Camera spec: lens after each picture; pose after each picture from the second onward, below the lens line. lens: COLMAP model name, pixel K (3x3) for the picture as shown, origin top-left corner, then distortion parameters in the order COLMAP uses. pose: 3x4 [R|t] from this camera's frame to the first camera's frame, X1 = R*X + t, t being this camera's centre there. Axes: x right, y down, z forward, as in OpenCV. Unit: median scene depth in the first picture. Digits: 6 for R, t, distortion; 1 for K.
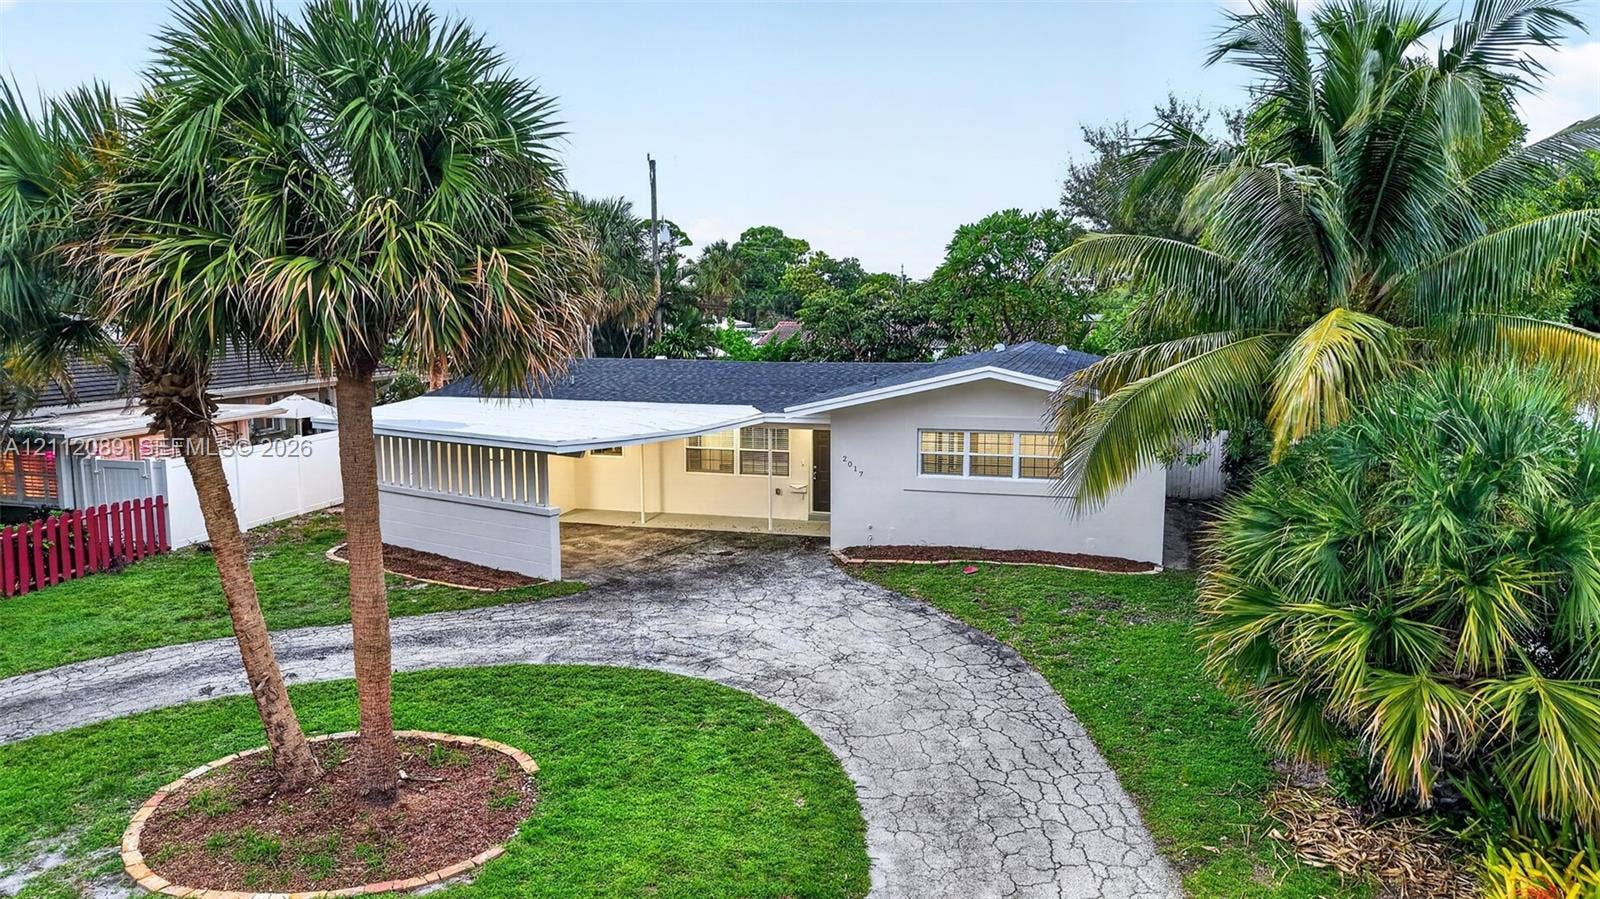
lens RADIAL K [[1075.9, 0, 800.2], [0, 1075.9, 435.4], [0, 0, 1]] dist [0.040087, -0.046022]
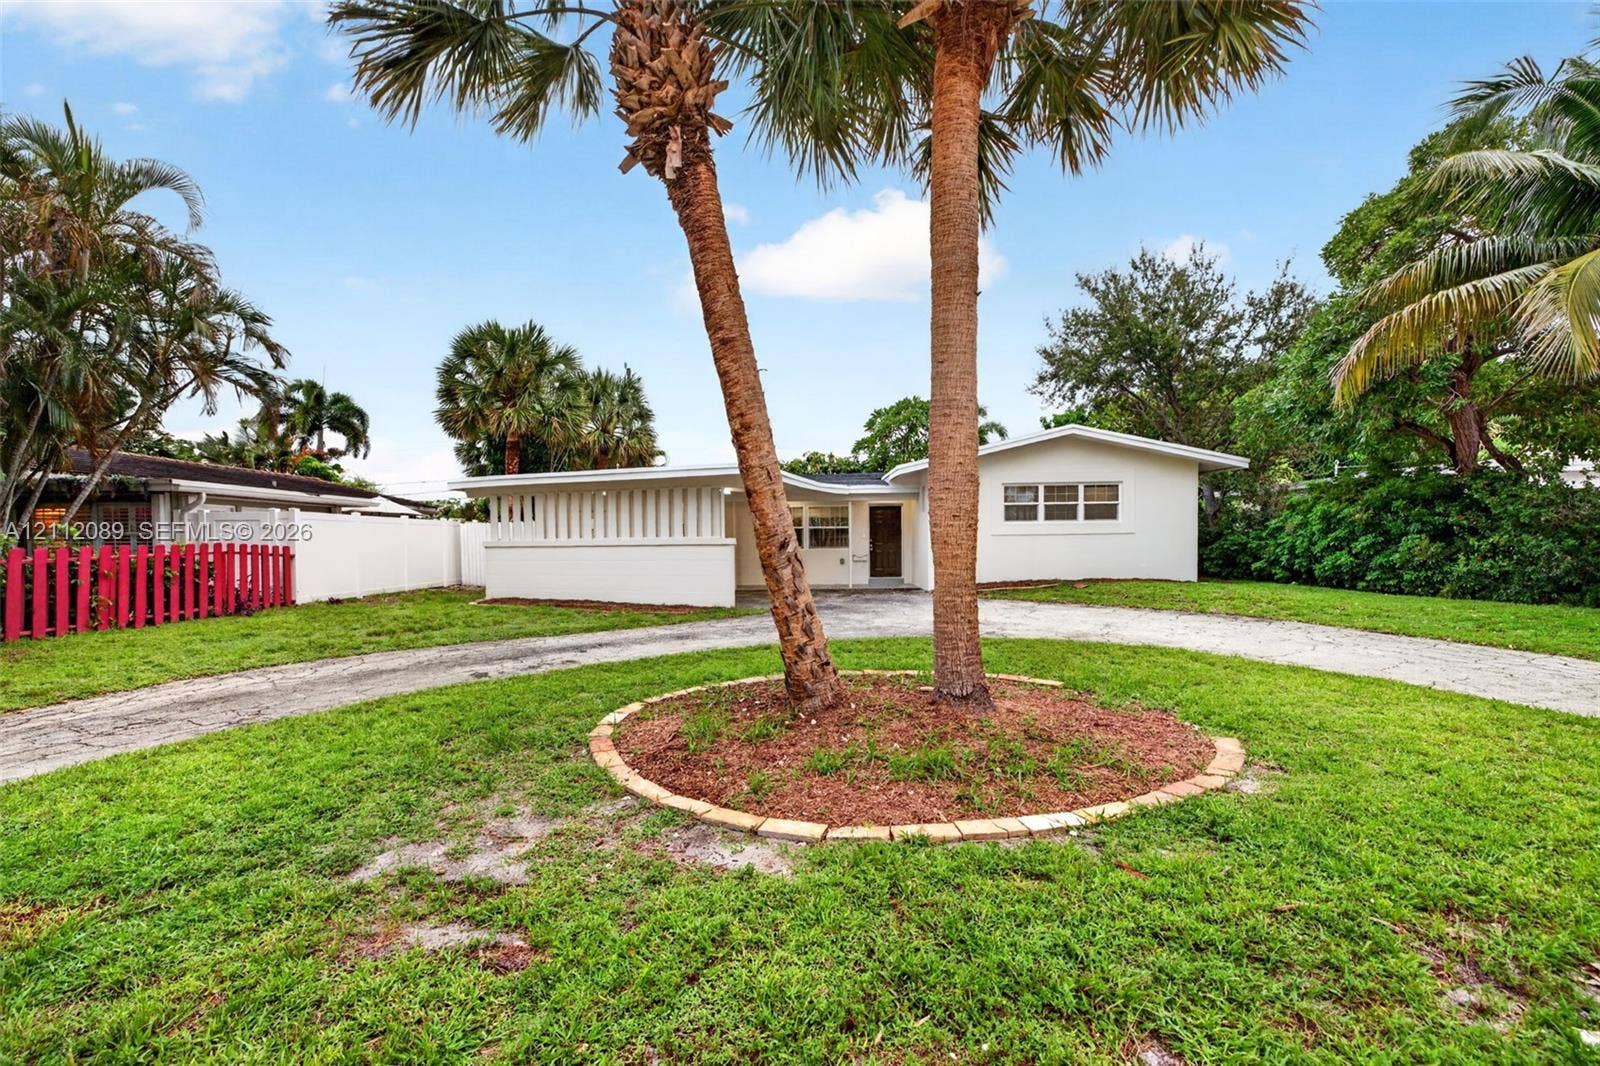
lens RADIAL K [[699.0, 0, 790.9], [0, 699.0, 543.0], [0, 0, 1]] dist [0.002094, 0.000031]
pose [[0.969846, -0.008162, 0.243583, -0.329363], [0.038991, 0.991762, -0.122017, 0.154291], [-0.240580, 0.127835, 0.962174, 0.320542]]
